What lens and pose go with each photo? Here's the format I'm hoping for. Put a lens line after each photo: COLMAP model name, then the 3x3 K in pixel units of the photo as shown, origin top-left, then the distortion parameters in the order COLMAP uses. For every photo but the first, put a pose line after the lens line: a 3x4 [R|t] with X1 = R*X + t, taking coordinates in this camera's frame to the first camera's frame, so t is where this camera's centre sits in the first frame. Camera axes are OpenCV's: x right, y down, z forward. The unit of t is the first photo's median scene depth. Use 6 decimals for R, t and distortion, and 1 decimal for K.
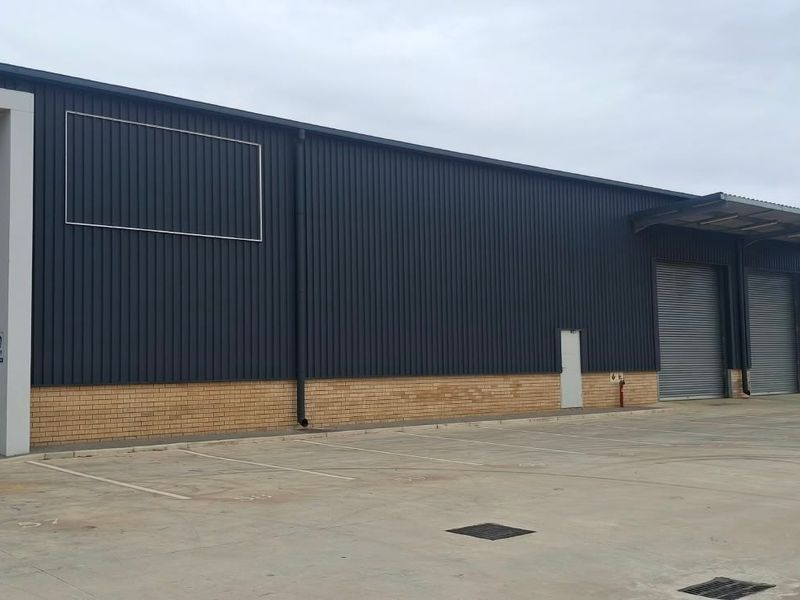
lens RADIAL K [[974.5, 0, 400.0], [0, 974.5, 300.0], [0, 0, 1]] dist [0.016702, 0.028307]
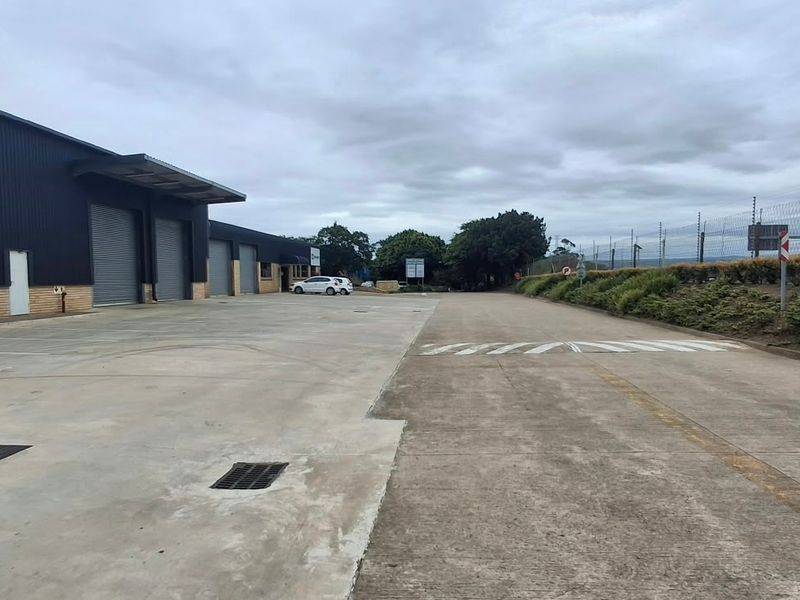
lens RADIAL K [[618.7, 0, 400.0], [0, 618.7, 300.0], [0, 0, 1]] dist [0.012884, 0.010435]
pose [[0.733401, -0.020371, 0.679491, -0.003118], [-0.044161, 0.996012, 0.077526, 0.010432], [-0.678361, -0.086864, 0.729576, 0.108706]]
